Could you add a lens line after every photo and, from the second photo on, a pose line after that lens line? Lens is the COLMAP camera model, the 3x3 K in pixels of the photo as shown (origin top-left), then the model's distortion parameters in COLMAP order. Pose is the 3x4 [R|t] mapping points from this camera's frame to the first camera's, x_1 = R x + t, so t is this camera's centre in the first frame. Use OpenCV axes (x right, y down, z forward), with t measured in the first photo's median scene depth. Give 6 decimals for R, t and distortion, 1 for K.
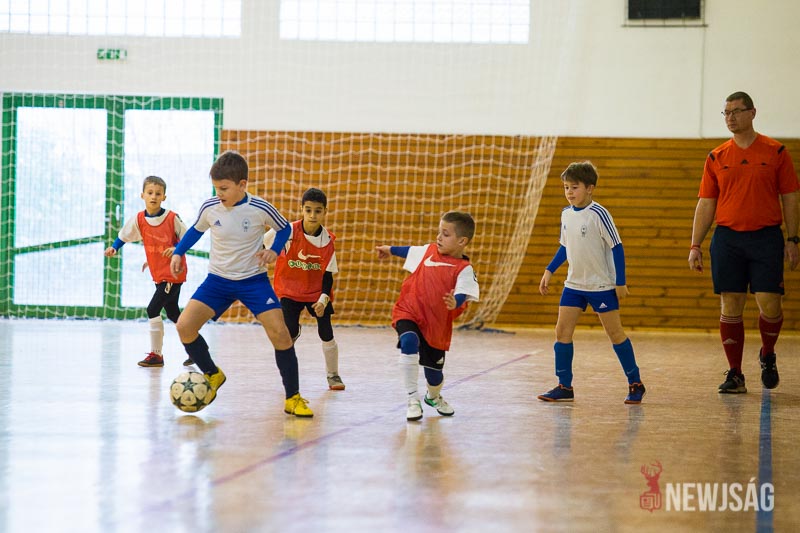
lens RADIAL K [[4135.5, 0, 399.9], [0, 4135.5, 267.3], [0, 0, 1]] dist [0.791616, 0.000000]
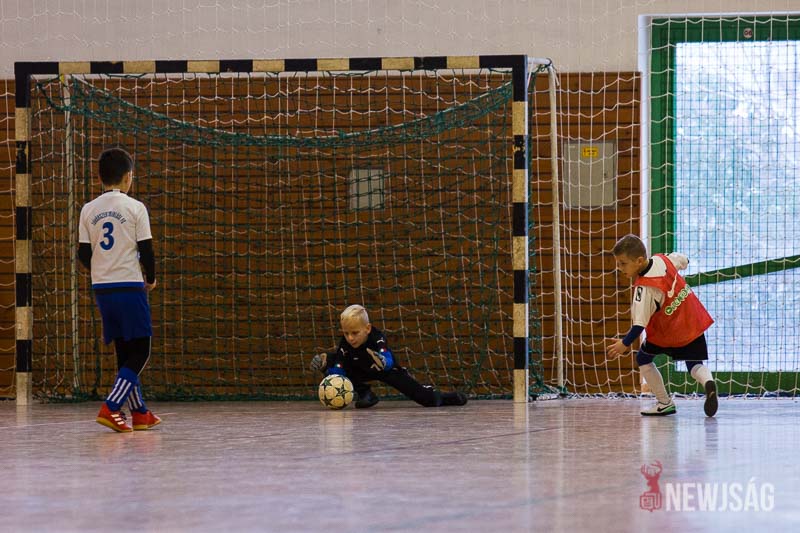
lens RADIAL K [[5281.8, 0, 399.8], [0, 5281.8, 266.6], [0, 0, 1]] dist [0.119032, 0.000000]
pose [[0.989346, -0.021235, -0.144028, -0.022126], [0.021867, 0.999757, 0.002808, -0.009209], [0.143933, -0.005927, 0.989570, 0.240400]]
